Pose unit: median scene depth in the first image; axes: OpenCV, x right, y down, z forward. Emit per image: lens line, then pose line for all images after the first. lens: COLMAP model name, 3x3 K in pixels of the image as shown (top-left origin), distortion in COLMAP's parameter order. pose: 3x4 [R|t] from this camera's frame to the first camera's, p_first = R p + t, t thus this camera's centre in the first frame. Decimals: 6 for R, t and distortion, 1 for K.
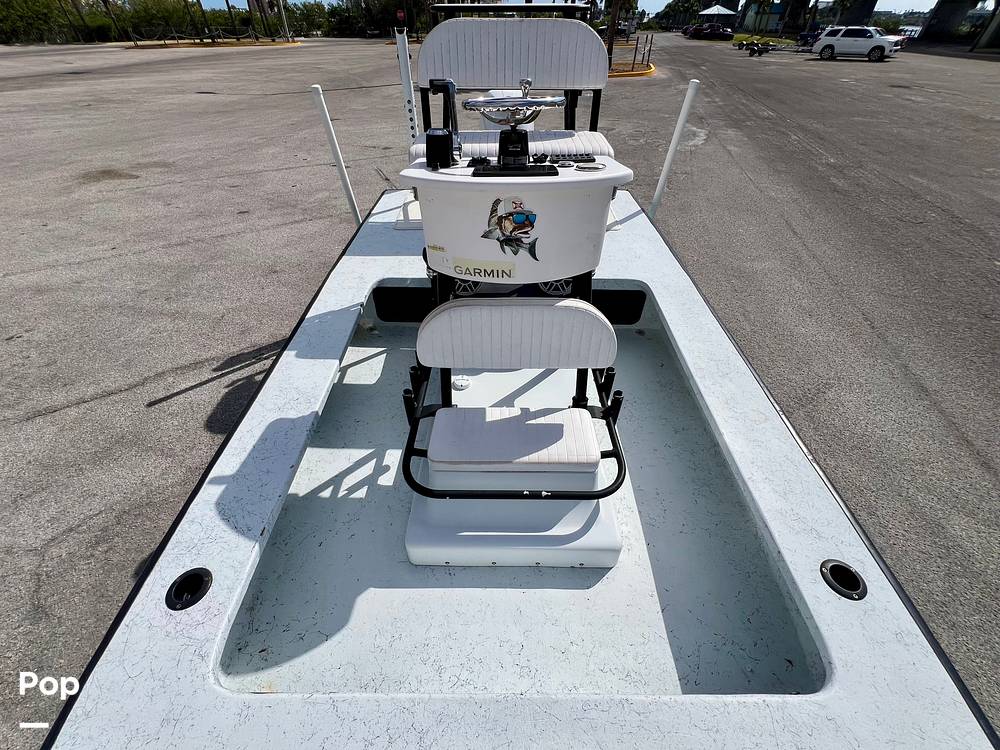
lens RADIAL K [[401.3, 0, 498.0], [0, 401.3, 376.1], [0, 0, 1]] dist [0.002073, -0.000194]
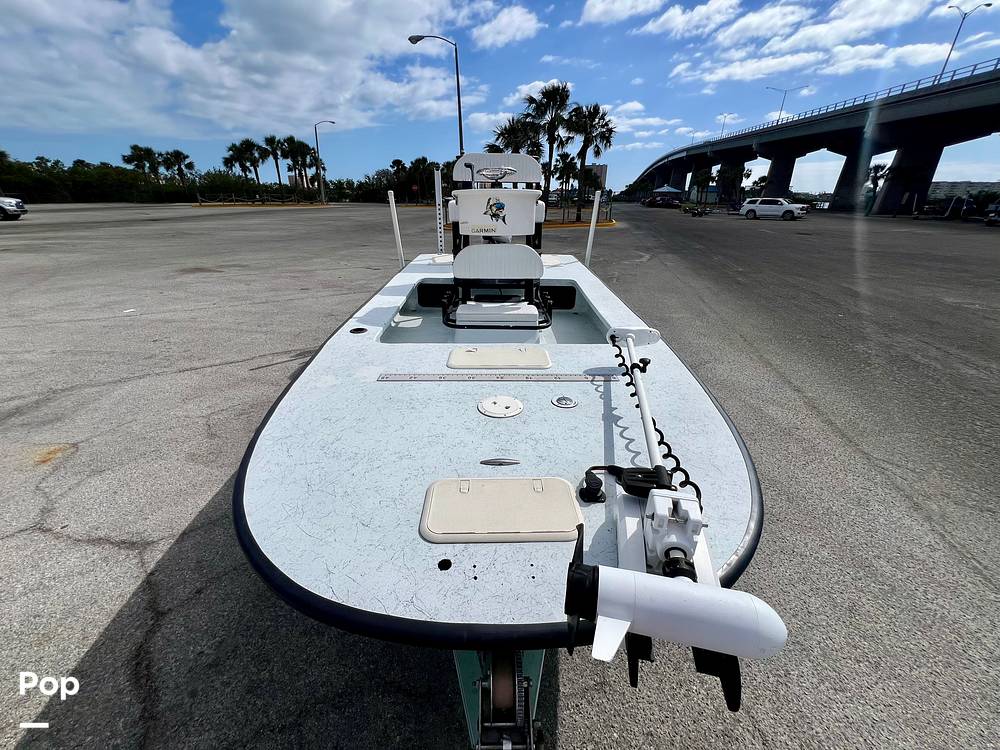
lens RADIAL K [[401.3, 0, 498.0], [0, 401.3, 376.1], [0, 0, 1]] dist [0.002073, -0.000194]
pose [[0.999871, 0.004408, 0.015437, 0.000945], [0.000380, 0.954800, -0.297248, 0.082304], [-0.016050, 0.297216, 0.954675, -0.065880]]
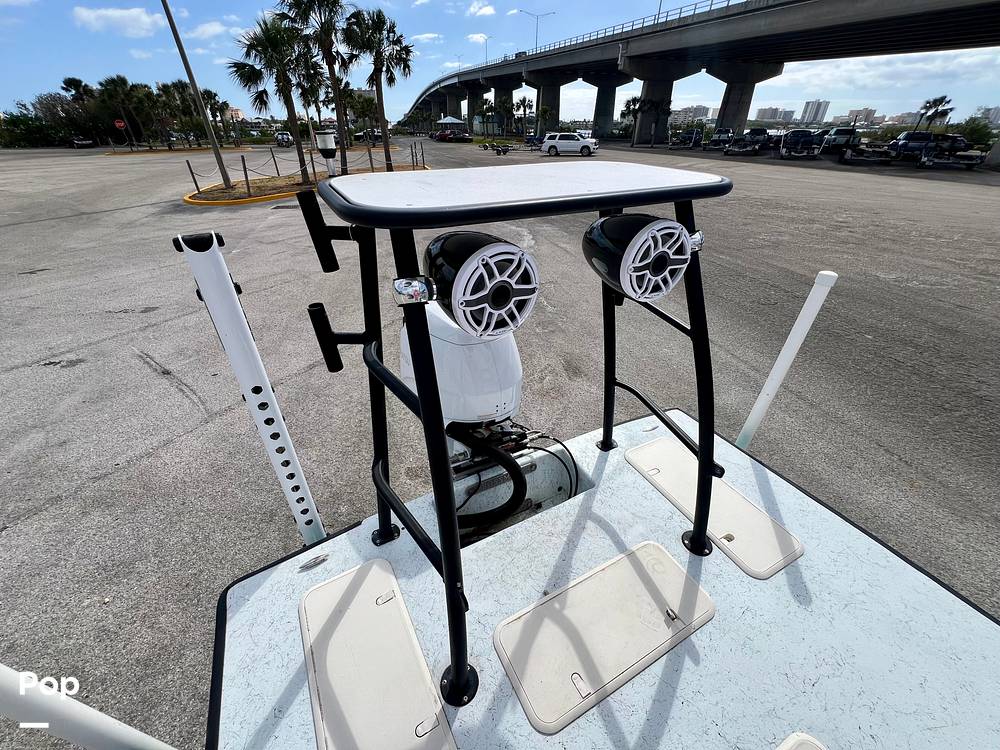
lens RADIAL K [[401.3, 0, 498.0], [0, 401.3, 376.1], [0, 0, 1]] dist [0.002073, -0.000194]
pose [[0.879913, -0.254682, 0.401111, -0.026249], [0.318531, 0.942595, -0.100265, -0.090465], [-0.352549, 0.215991, 0.910526, 0.088434]]
